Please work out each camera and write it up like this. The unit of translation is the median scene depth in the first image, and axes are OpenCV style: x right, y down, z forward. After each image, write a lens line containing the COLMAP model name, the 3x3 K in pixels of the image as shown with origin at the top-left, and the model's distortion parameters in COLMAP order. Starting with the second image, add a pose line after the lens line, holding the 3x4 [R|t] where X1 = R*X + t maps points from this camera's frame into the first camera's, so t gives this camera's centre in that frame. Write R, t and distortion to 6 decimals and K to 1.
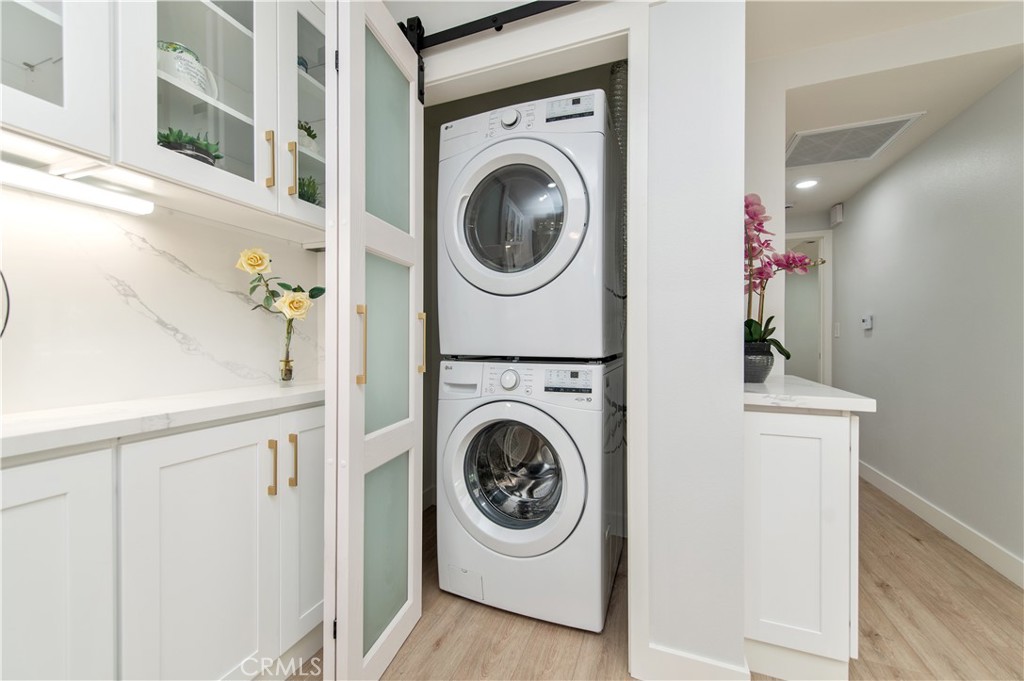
lens RADIAL K [[400.5, 0, 515.0], [0, 400.5, 342.2], [0, 0, 1]] dist [0.015320, -0.004083]
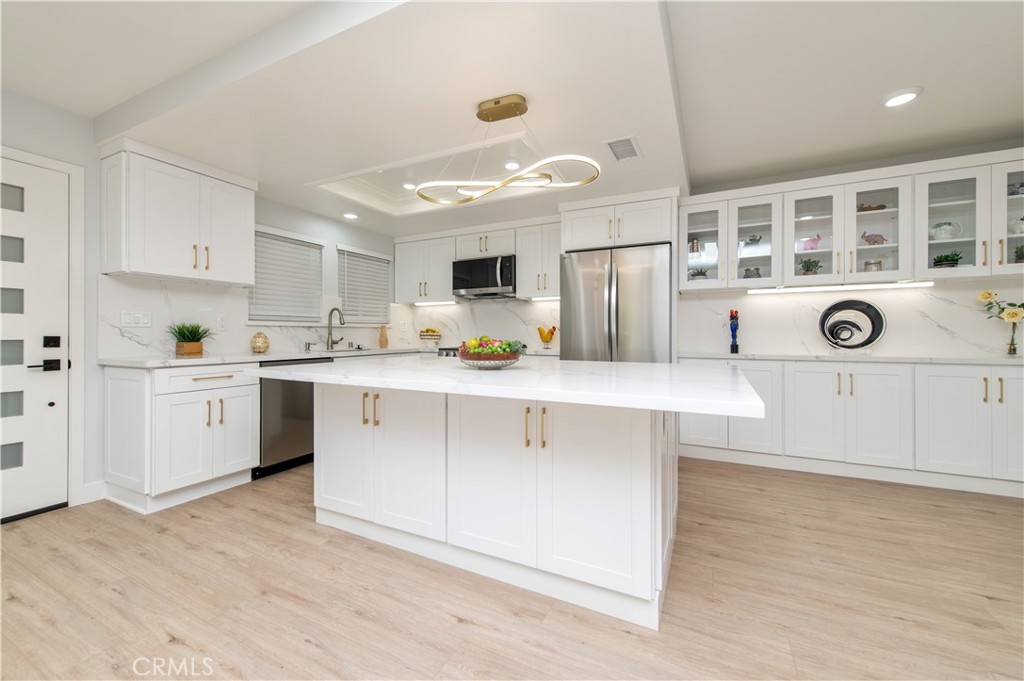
lens RADIAL K [[400.5, 0, 511.2], [0, 400.5, 334.9], [0, 0, 1]] dist [0.015320, -0.004083]
pose [[-0.110175, 0.003517, -0.993906, 1.622559], [-0.003931, 0.999984, 0.003974, 0.005040], [0.993904, 0.004345, -0.110159, -1.154265]]
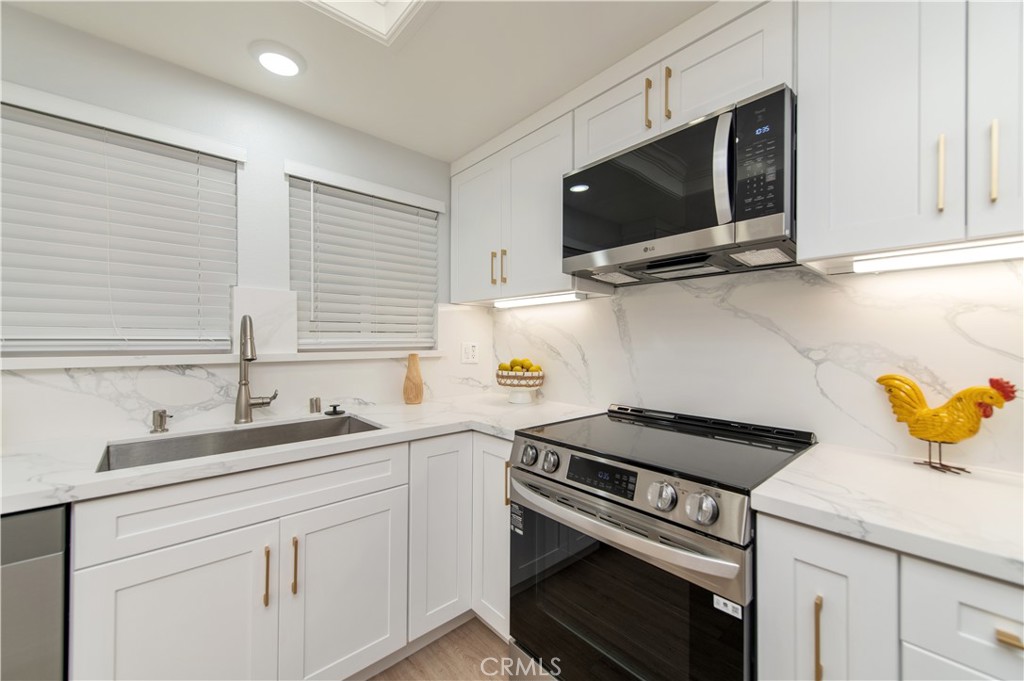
lens RADIAL K [[400.5, 0, 513.4], [0, 400.5, 341.0], [0, 0, 1]] dist [0.015320, -0.004083]
pose [[-0.462474, -0.001705, -0.886631, -0.429948], [-0.006236, 0.999980, 0.001329, -0.106926], [0.886611, 0.006144, -0.462475, -1.569020]]
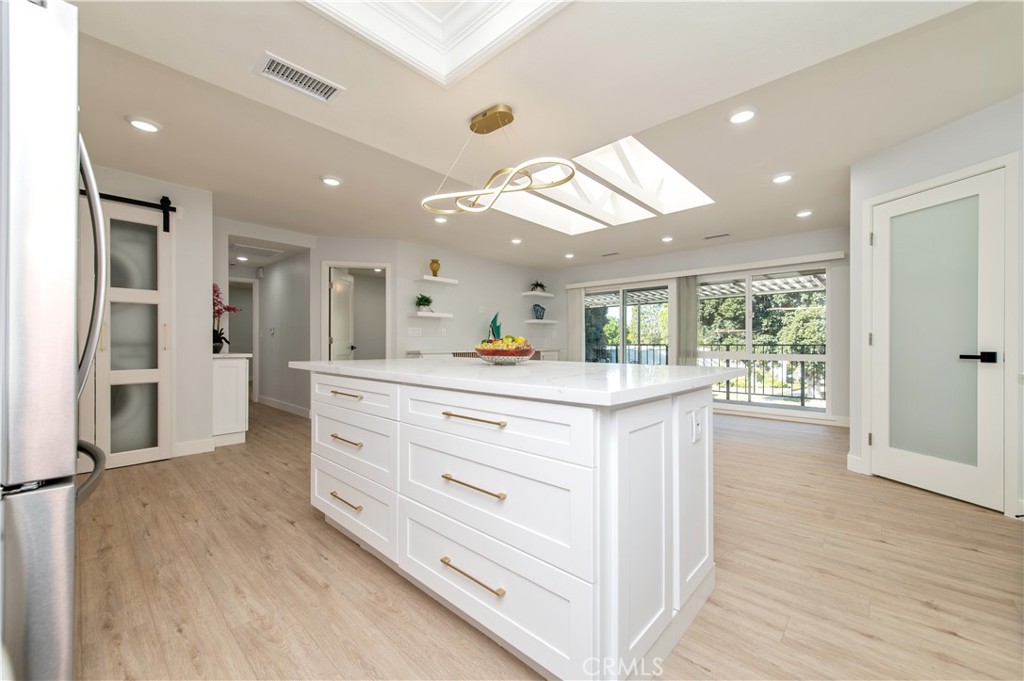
lens RADIAL K [[400.5, 0, 511.5], [0, 400.5, 344.7], [0, 0, 1]] dist [0.015320, -0.004083]
pose [[0.382140, -0.002042, 0.924102, -1.242265], [0.002139, 0.999997, 0.001325, 0.049328], [-0.924102, 0.001470, 0.382143, -2.017185]]
